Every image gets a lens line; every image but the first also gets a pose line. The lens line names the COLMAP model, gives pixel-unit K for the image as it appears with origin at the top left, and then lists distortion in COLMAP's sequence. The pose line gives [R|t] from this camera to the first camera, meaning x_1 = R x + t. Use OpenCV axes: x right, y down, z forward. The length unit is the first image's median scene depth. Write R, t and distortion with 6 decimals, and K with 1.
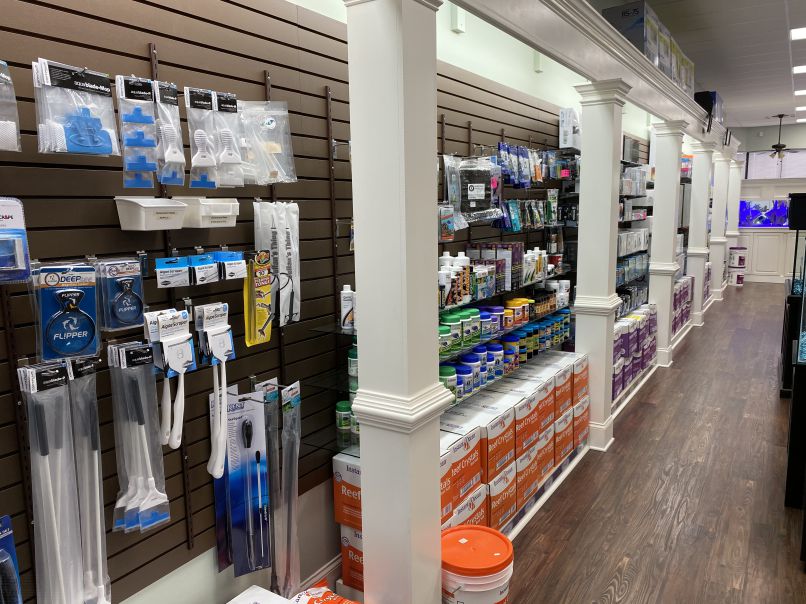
lens RADIAL K [[618.5, 0, 404.8], [0, 618.5, 299.3], [0, 0, 1]] dist [0.049417, -0.061991]
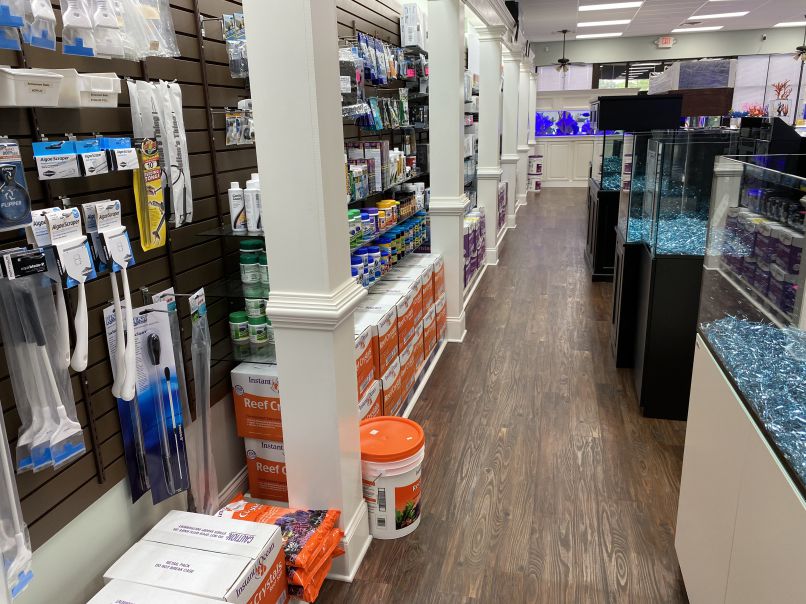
lens RADIAL K [[618.5, 0, 404.9], [0, 618.5, 302.4], [0, 0, 1]] dist [0.049417, -0.061991]
pose [[0.949216, -0.092564, 0.300699, -0.138339], [0.052885, 0.989085, 0.137526, 0.036283], [-0.310147, -0.114640, 0.943751, 0.042713]]
